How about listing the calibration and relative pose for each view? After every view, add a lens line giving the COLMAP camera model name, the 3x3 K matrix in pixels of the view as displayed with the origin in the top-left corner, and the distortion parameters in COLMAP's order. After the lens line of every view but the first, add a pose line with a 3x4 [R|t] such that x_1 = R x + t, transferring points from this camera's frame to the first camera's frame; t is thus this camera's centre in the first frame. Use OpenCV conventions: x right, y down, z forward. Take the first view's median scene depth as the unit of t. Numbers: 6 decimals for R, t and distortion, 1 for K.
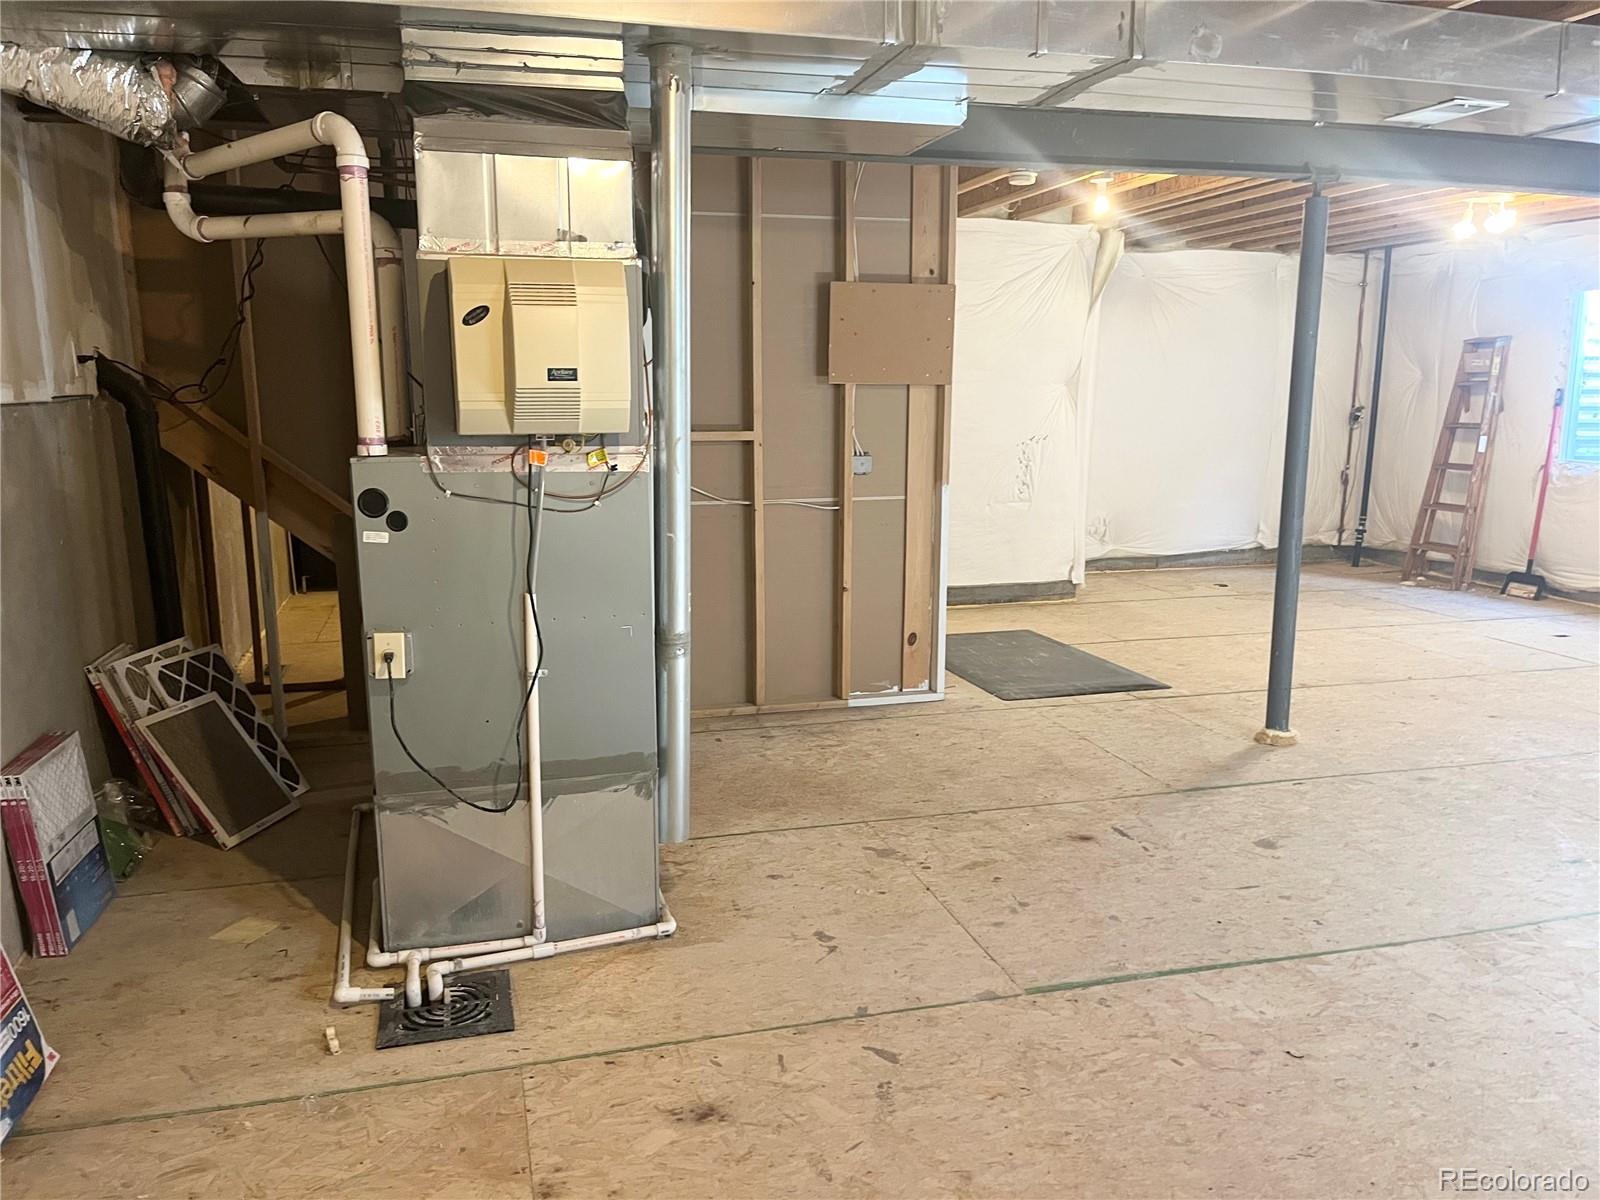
lens RADIAL K [[1212.2, 0, 778.2], [0, 1212.2, 635.7], [0, 0, 1]] dist [0.064332, -0.094350]
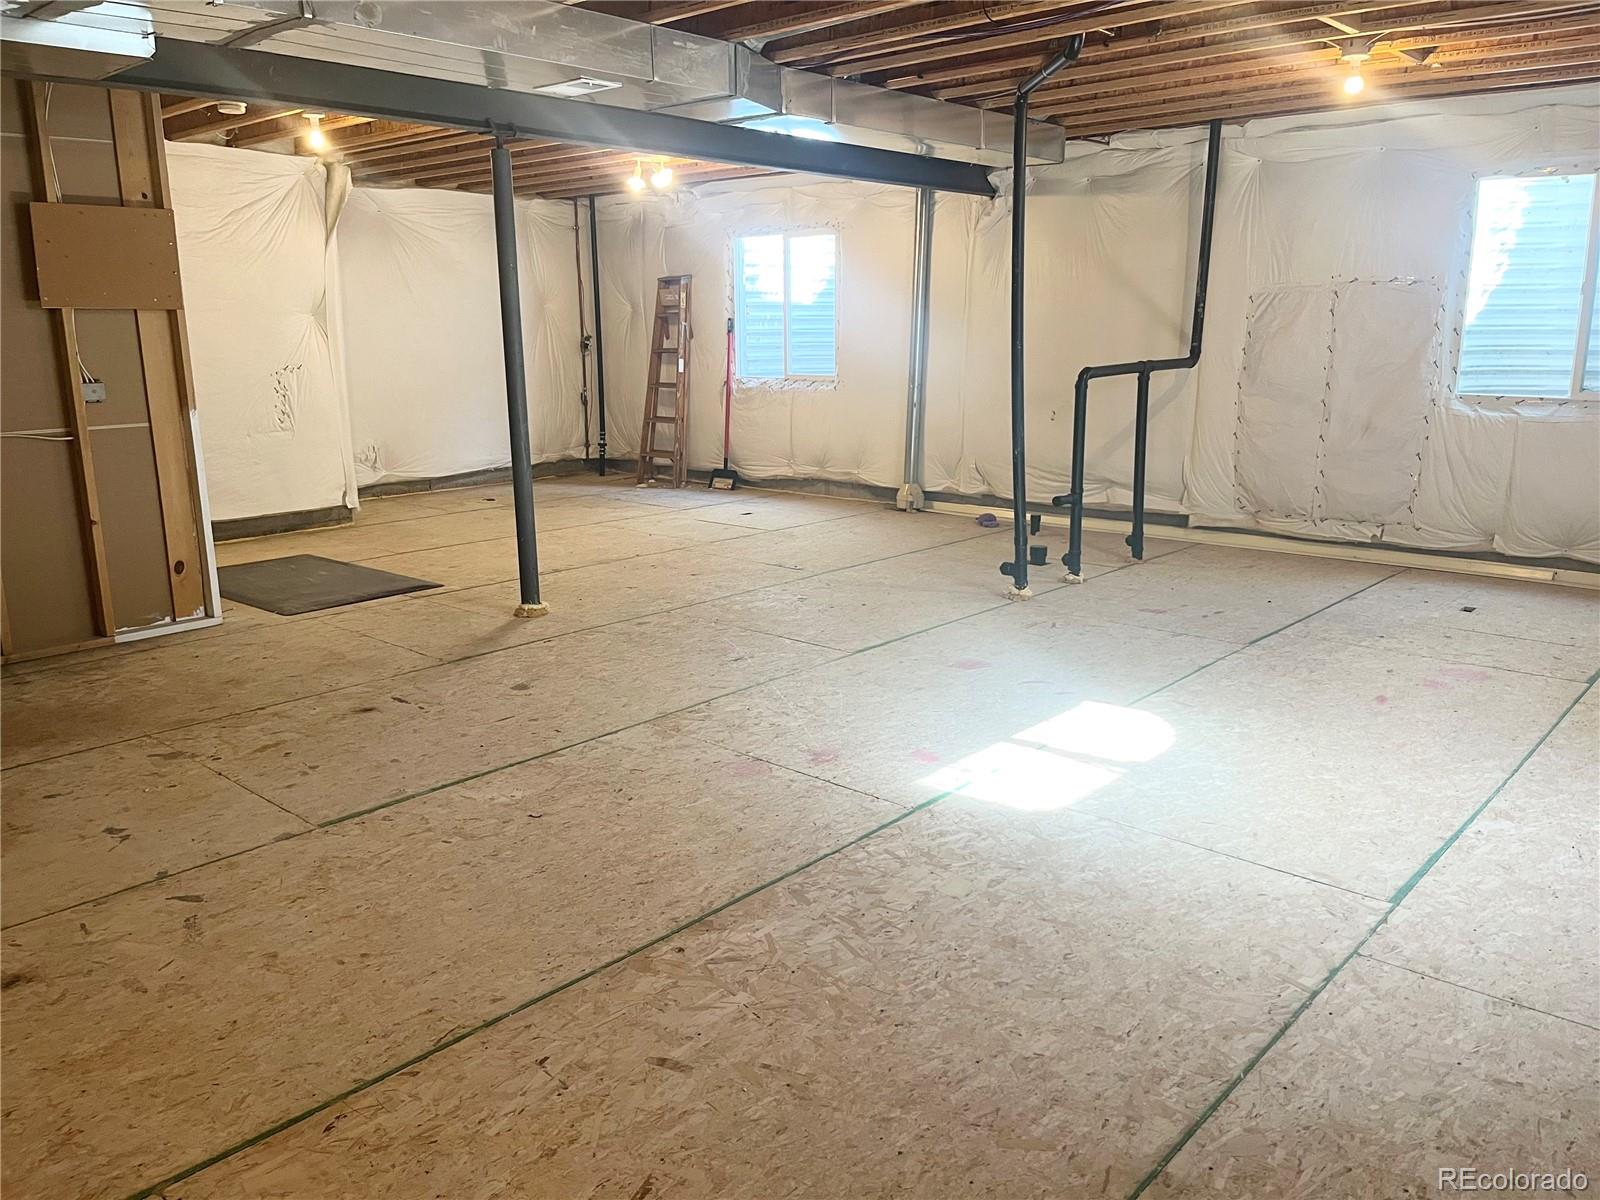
lens RADIAL K [[1212.2, 0, 785.9], [0, 1212.2, 602.9], [0, 0, 1]] dist [0.064332, -0.094350]
pose [[0.839238, -0.129005, 0.528240, -0.006193], [0.117130, 0.991533, 0.056060, 0.039978], [-0.531000, 0.014825, 0.847242, -0.131613]]
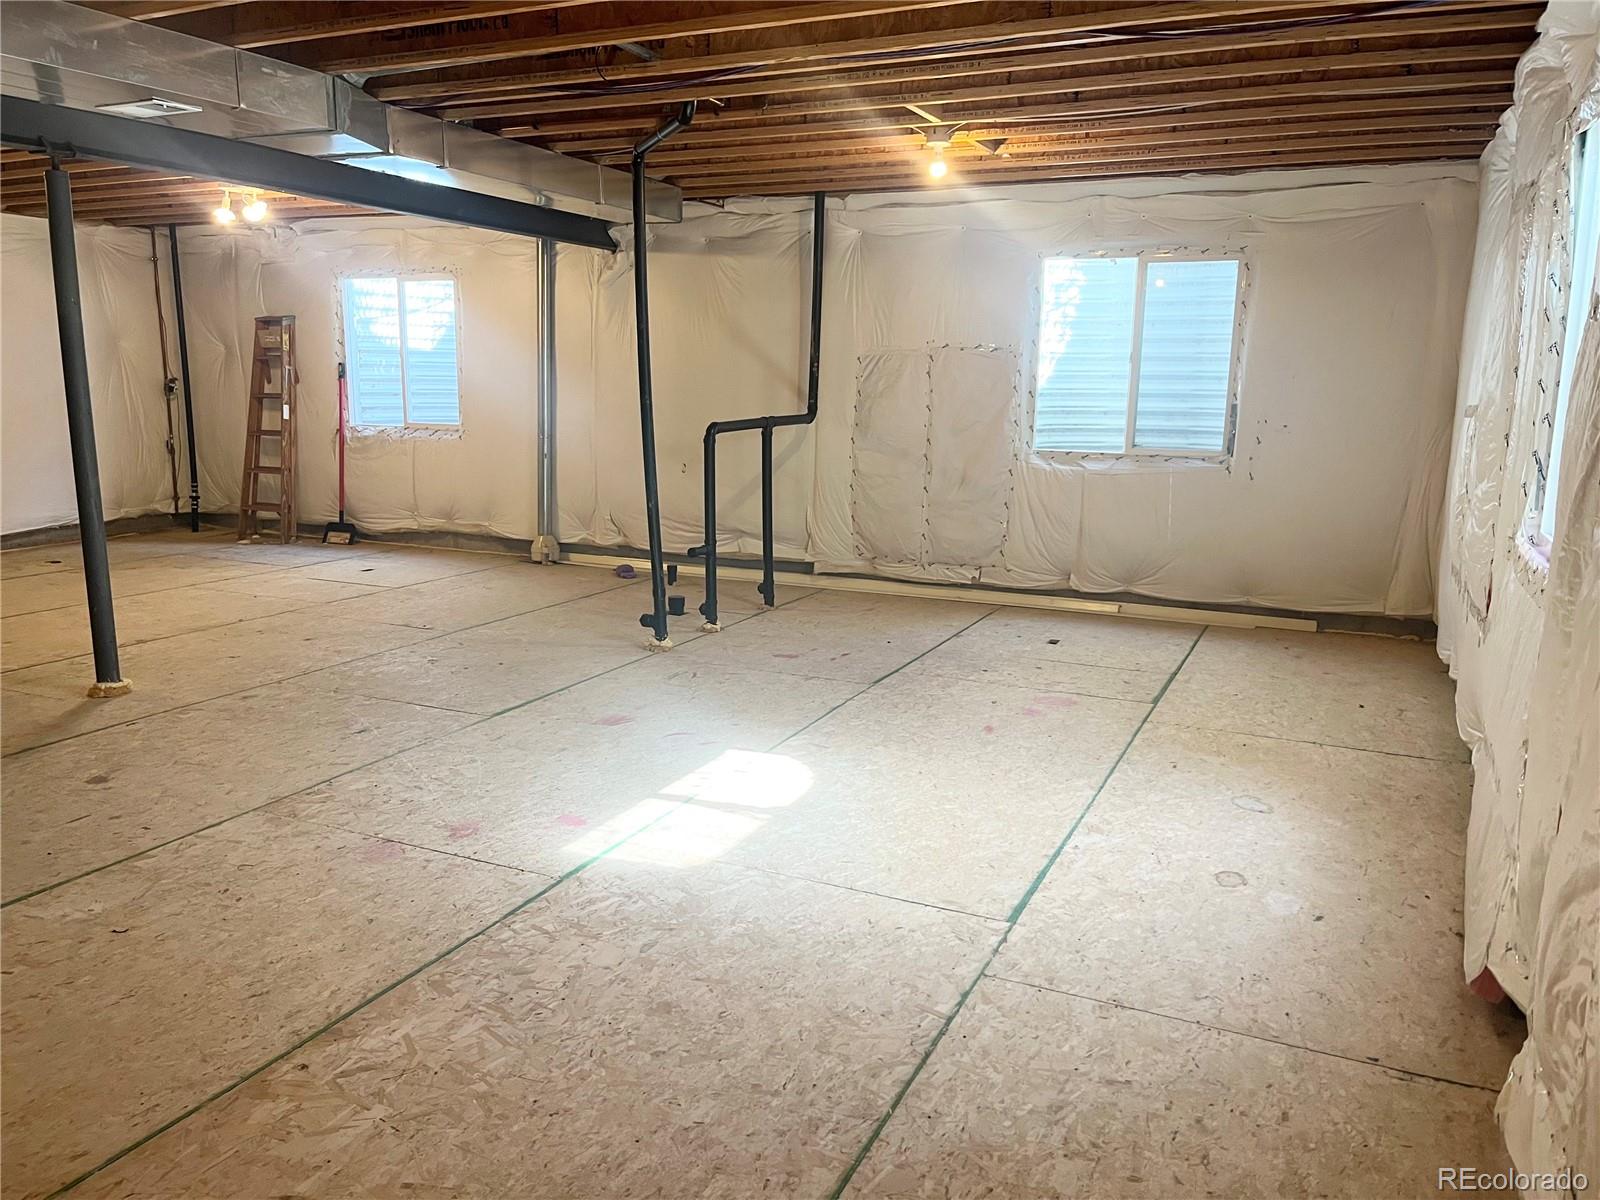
lens RADIAL K [[1212.2, 0, 792.7], [0, 1212.2, 614.1], [0, 0, 1]] dist [0.064332, -0.094350]
pose [[0.639271, -0.141166, 0.755913, 0.001034], [0.140812, 0.987874, 0.065401, 0.034597], [-0.755979, 0.064632, 0.651397, -0.123853]]
